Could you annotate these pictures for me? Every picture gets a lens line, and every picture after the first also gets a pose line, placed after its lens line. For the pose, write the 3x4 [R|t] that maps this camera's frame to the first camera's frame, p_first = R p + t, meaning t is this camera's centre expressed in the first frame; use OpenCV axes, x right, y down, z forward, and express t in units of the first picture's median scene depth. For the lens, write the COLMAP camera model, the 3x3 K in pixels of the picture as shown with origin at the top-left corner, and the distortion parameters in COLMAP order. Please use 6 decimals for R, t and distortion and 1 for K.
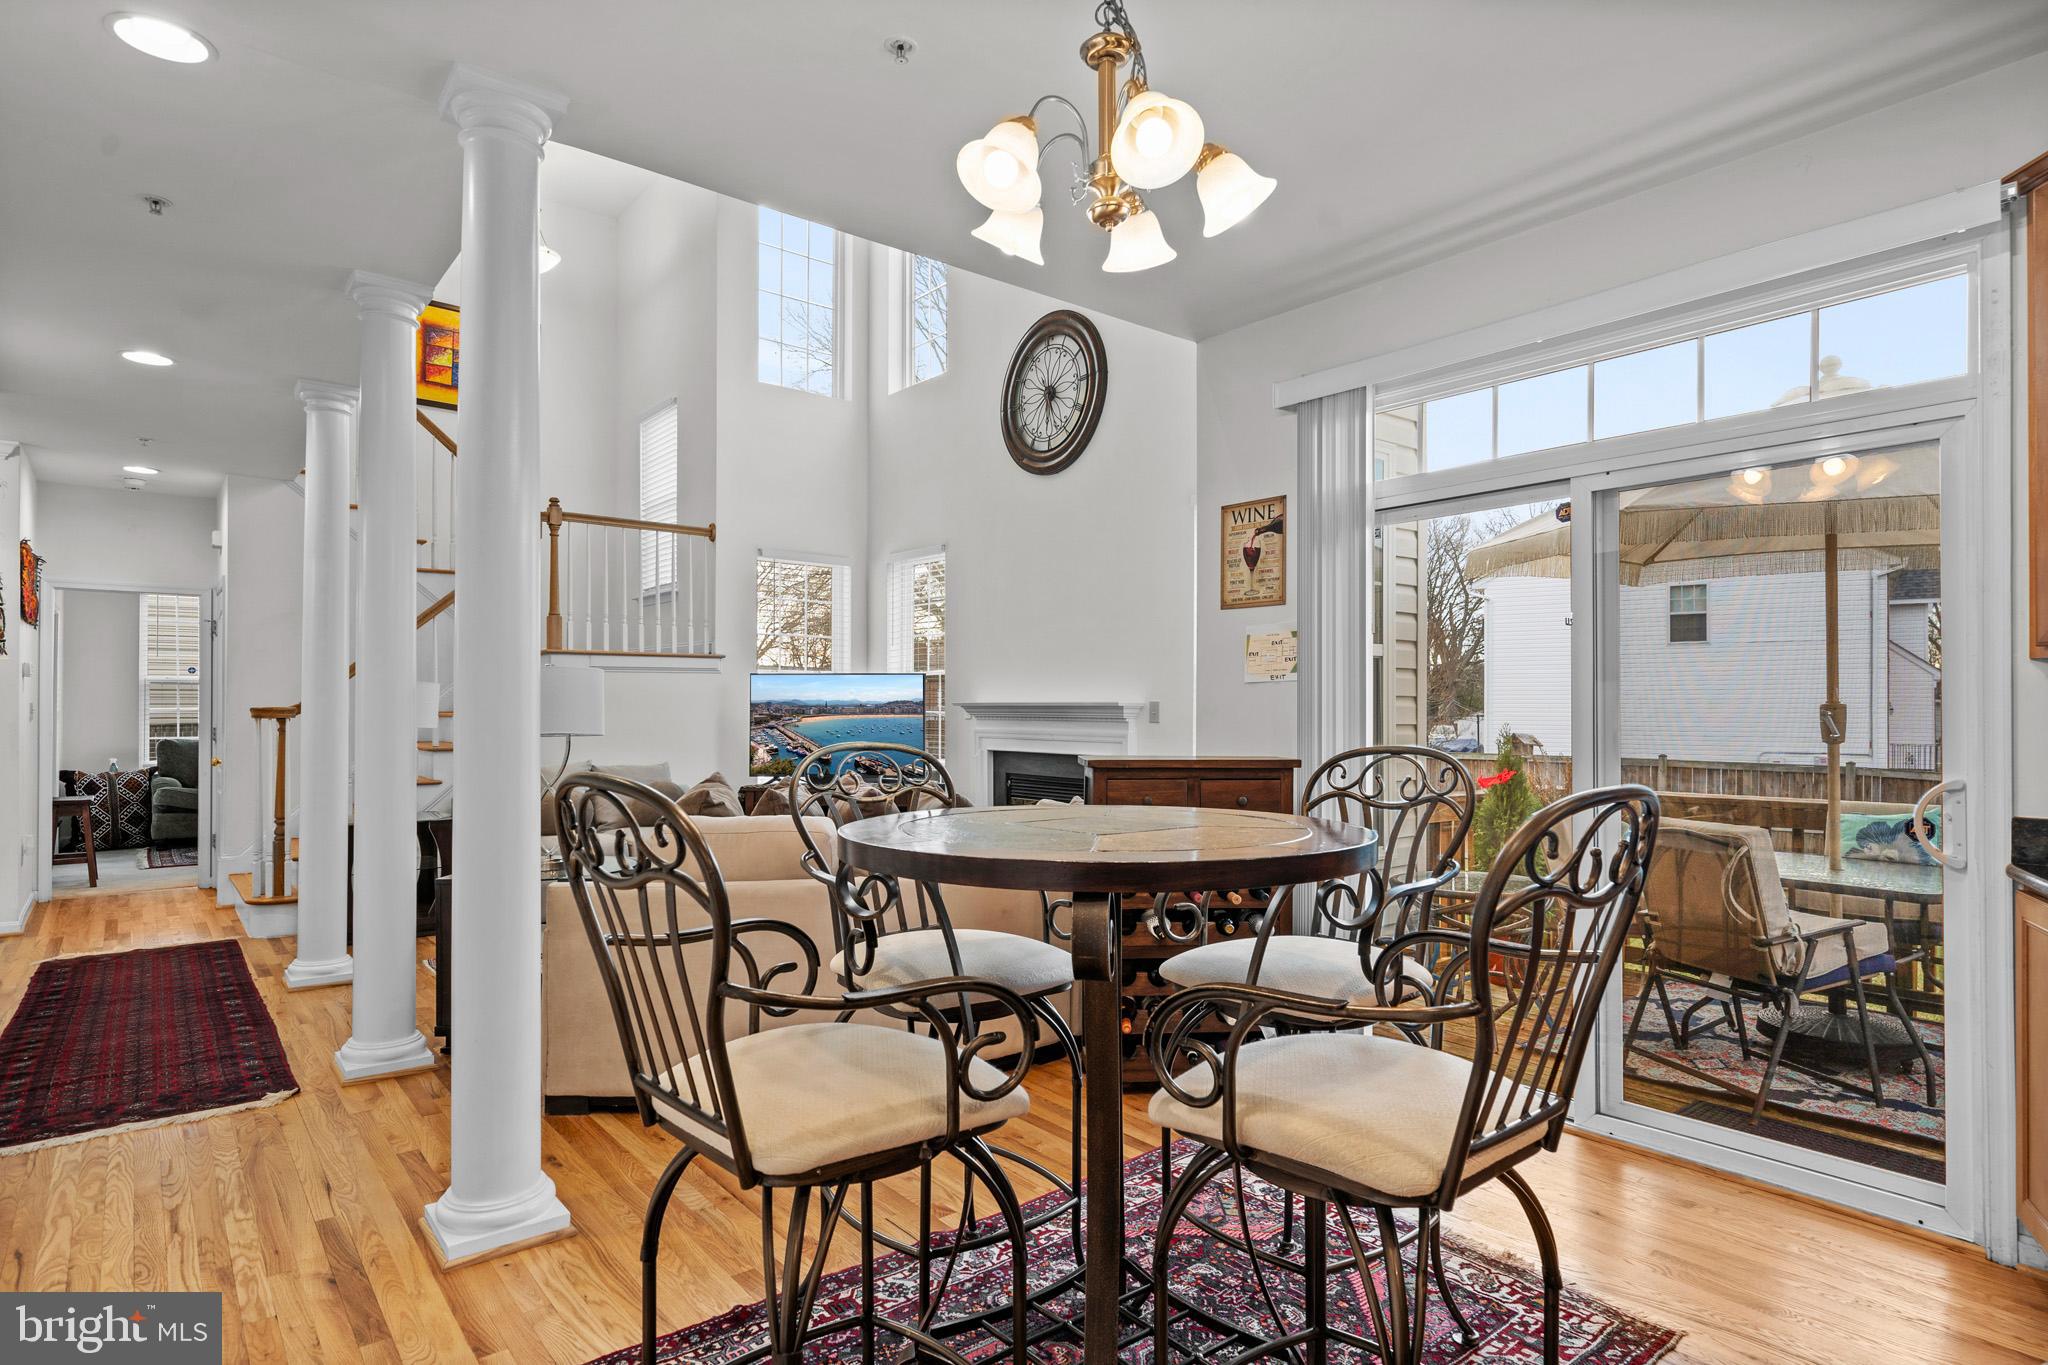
lens RADIAL K [[1104.1, 0, 1056.9], [0, 1104.1, 697.9], [0, 0, 1]] dist [0.005635, -0.000866]
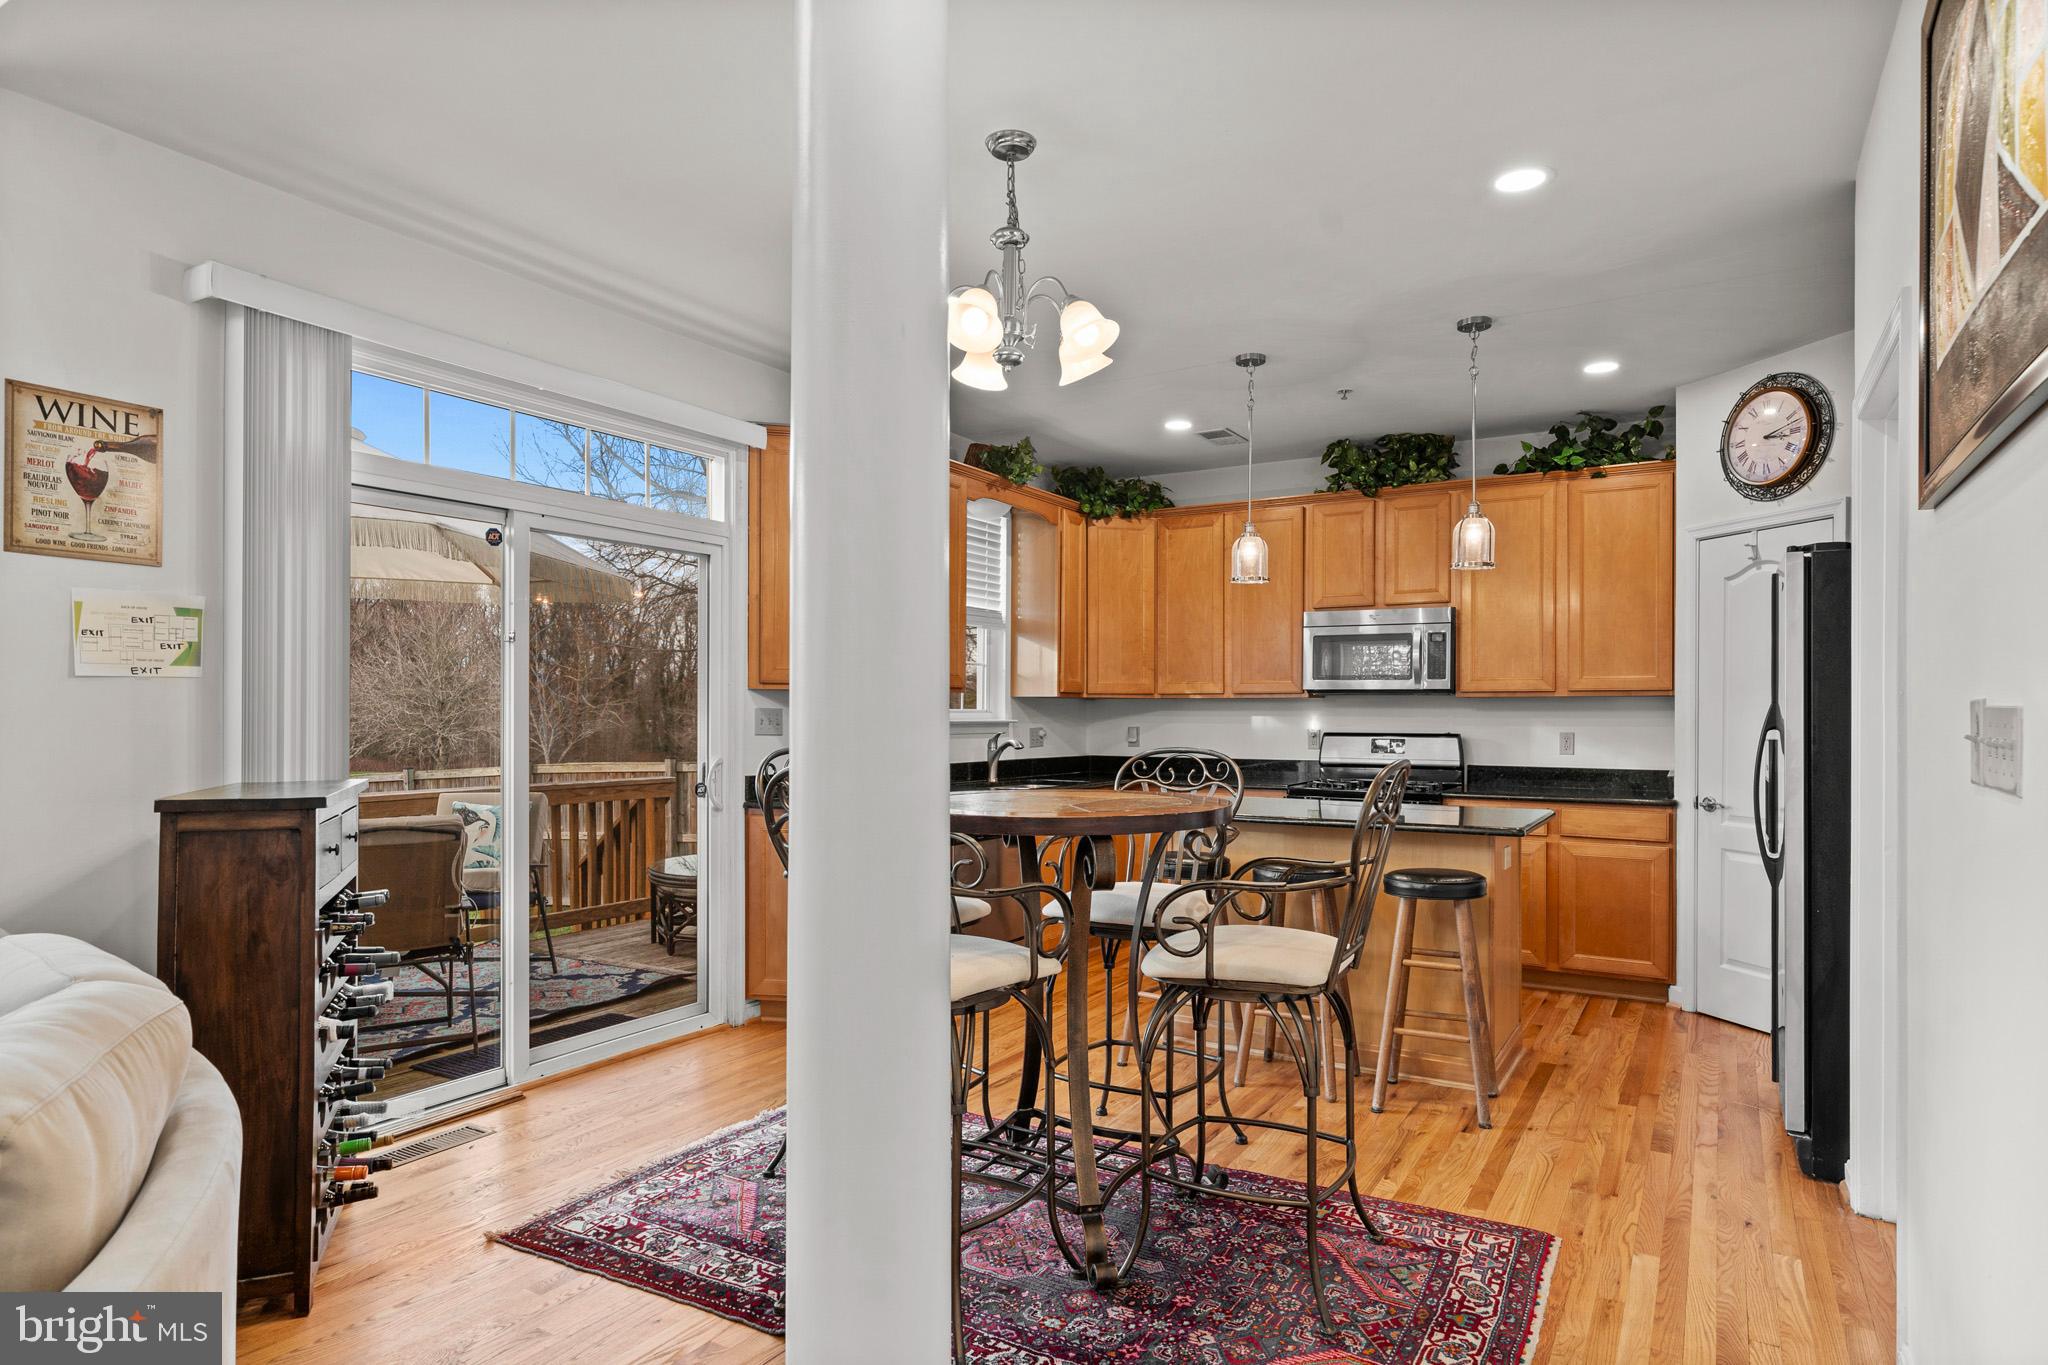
lens RADIAL K [[1150.9, 0, 1027.1], [0, 1150.9, 713.0], [0, 0, 1]] dist [-0.001815, -0.000849]
pose [[-0.319364, -0.000777, 0.947632, -0.368780], [-0.012683, 0.999914, -0.003454, 0.001611], [-0.947547, -0.013121, -0.319346, 0.402895]]
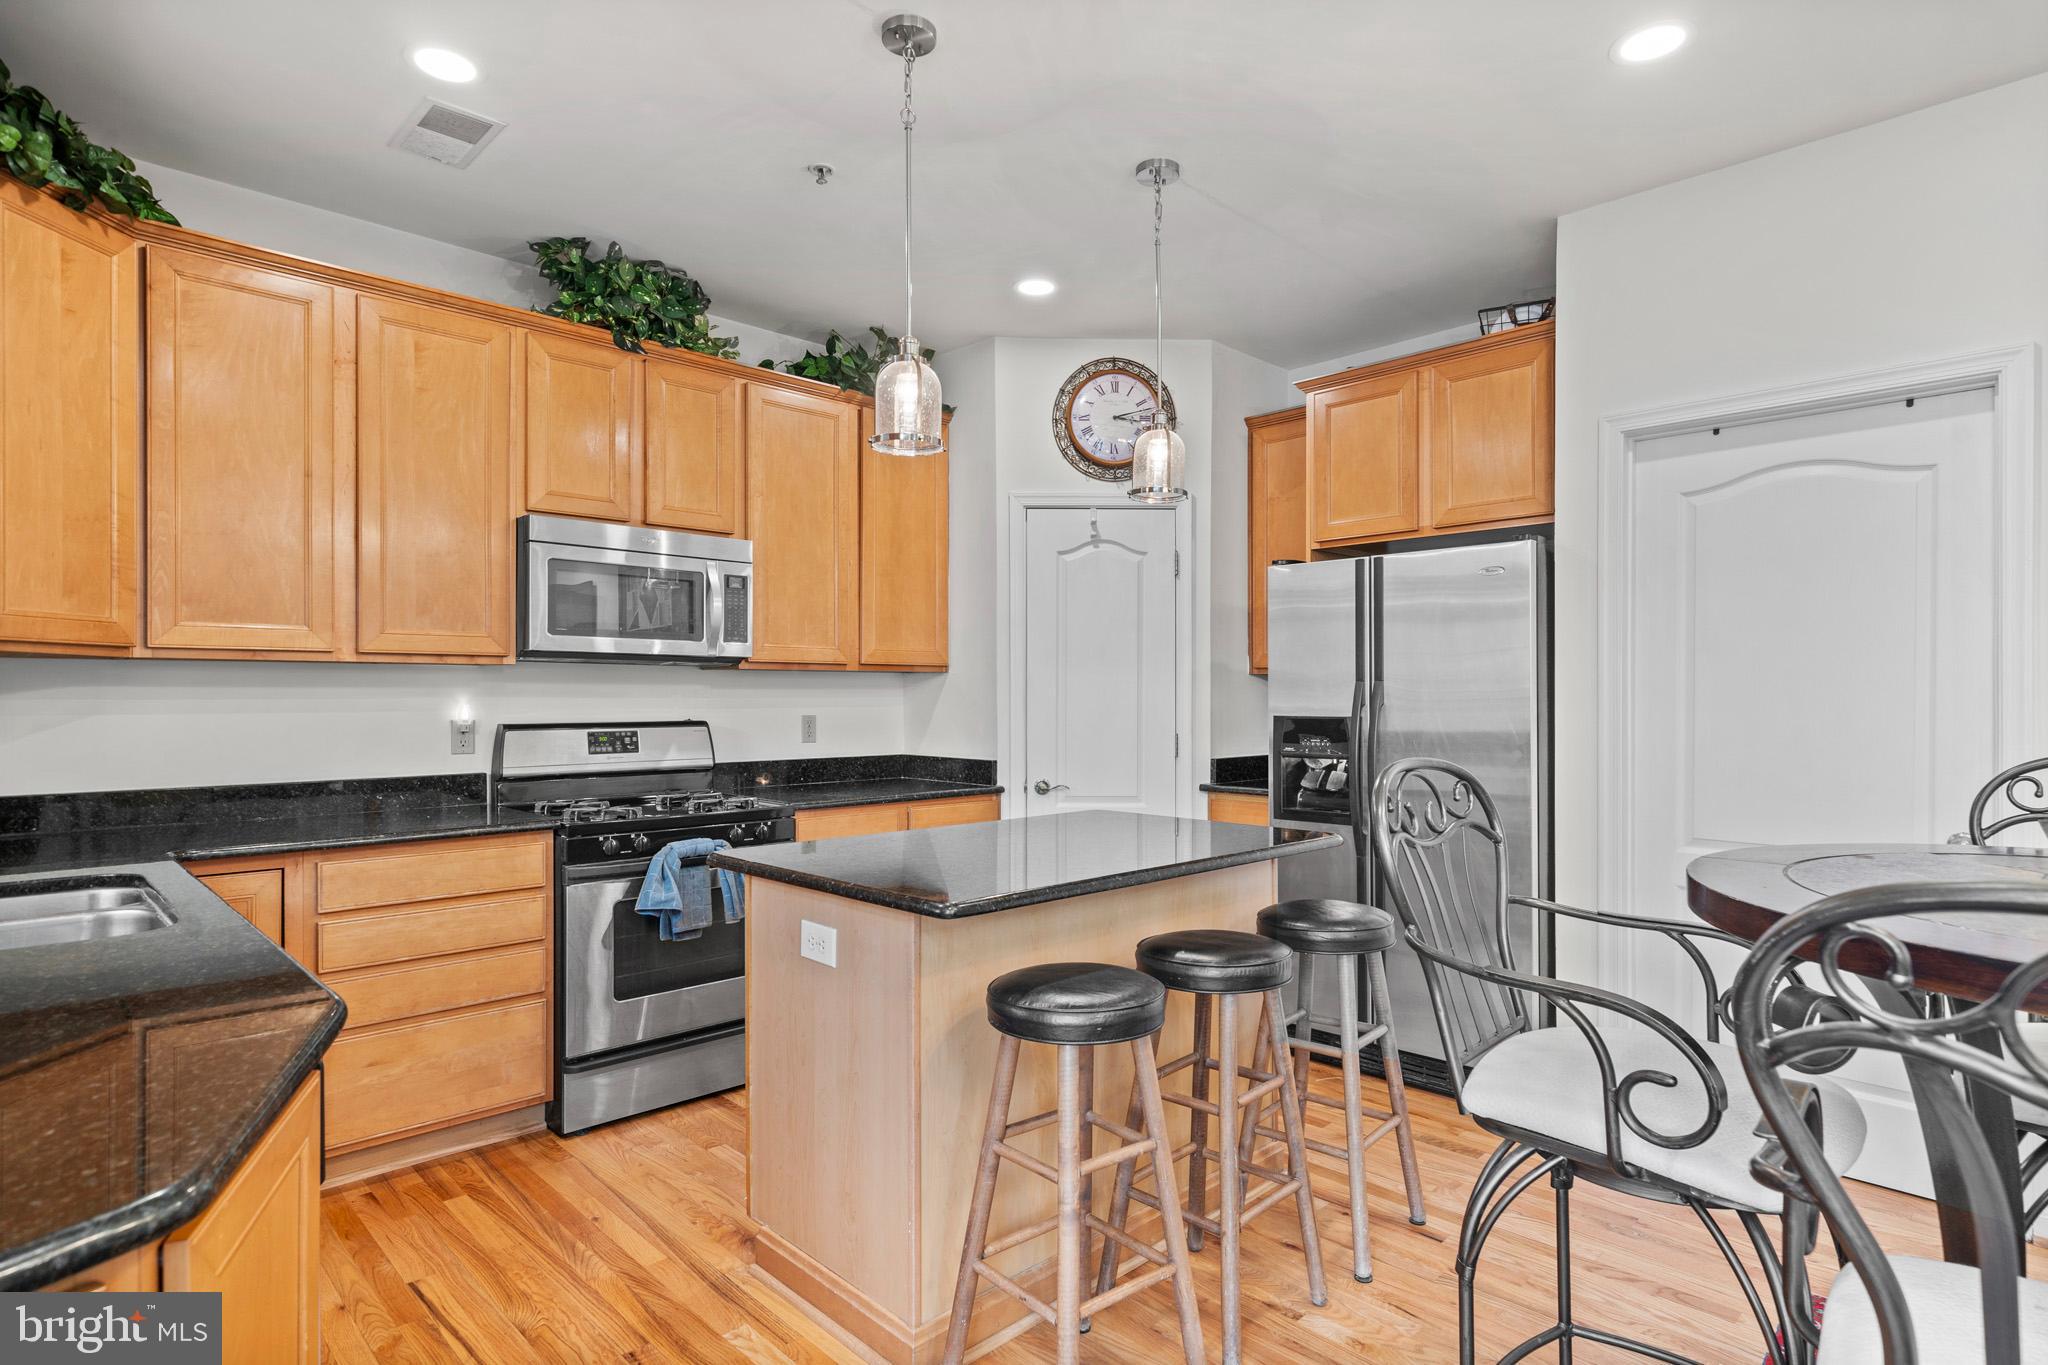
lens RADIAL K [[1082.2, 0, 1056.6], [0, 1082.2, 709.6], [0, 0, 1]] dist [0.000353, -0.000611]
pose [[-0.996321, 0.001636, -0.085687, 0.183110], [0.001448, 0.999996, 0.002265, 0.003080], [0.085690, 0.002132, -0.996320, 0.412735]]
